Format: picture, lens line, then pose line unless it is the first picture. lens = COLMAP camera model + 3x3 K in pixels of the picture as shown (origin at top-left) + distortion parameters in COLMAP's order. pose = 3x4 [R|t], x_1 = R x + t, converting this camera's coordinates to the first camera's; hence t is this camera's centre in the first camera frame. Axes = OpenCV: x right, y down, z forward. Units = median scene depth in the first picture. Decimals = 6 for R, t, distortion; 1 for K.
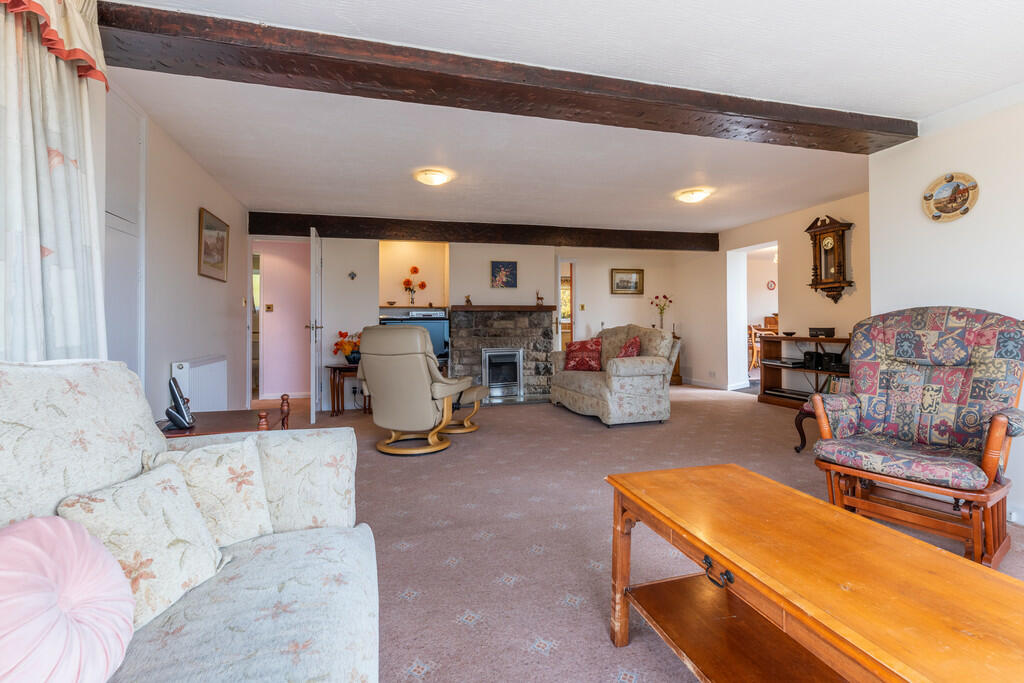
lens RADIAL K [[463.9, 0, 506.3], [0, 463.9, 332.9], [0, 0, 1]] dist [-0.001108, -0.000313]
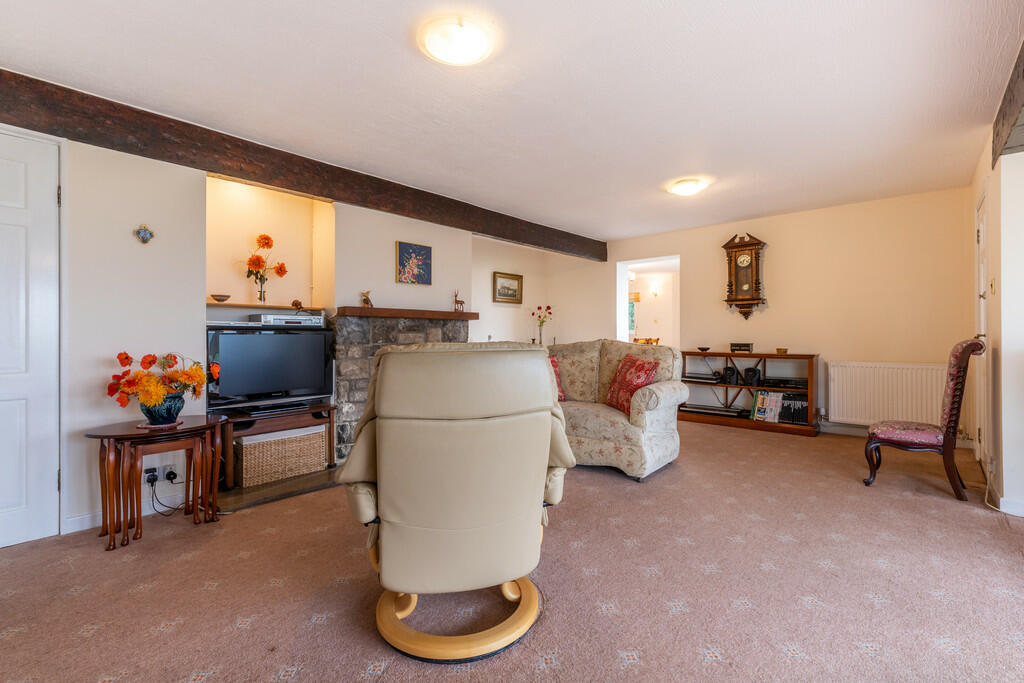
lens RADIAL K [[463.9, 0, 514.9], [0, 463.9, 341.1], [0, 0, 1]] dist [-0.001108, -0.000313]
pose [[0.842922, 0.001538, 0.538033, -0.246333], [0.003902, 0.999952, -0.008971, -0.007629], [-0.538021, 0.009662, 0.842876, 0.361710]]
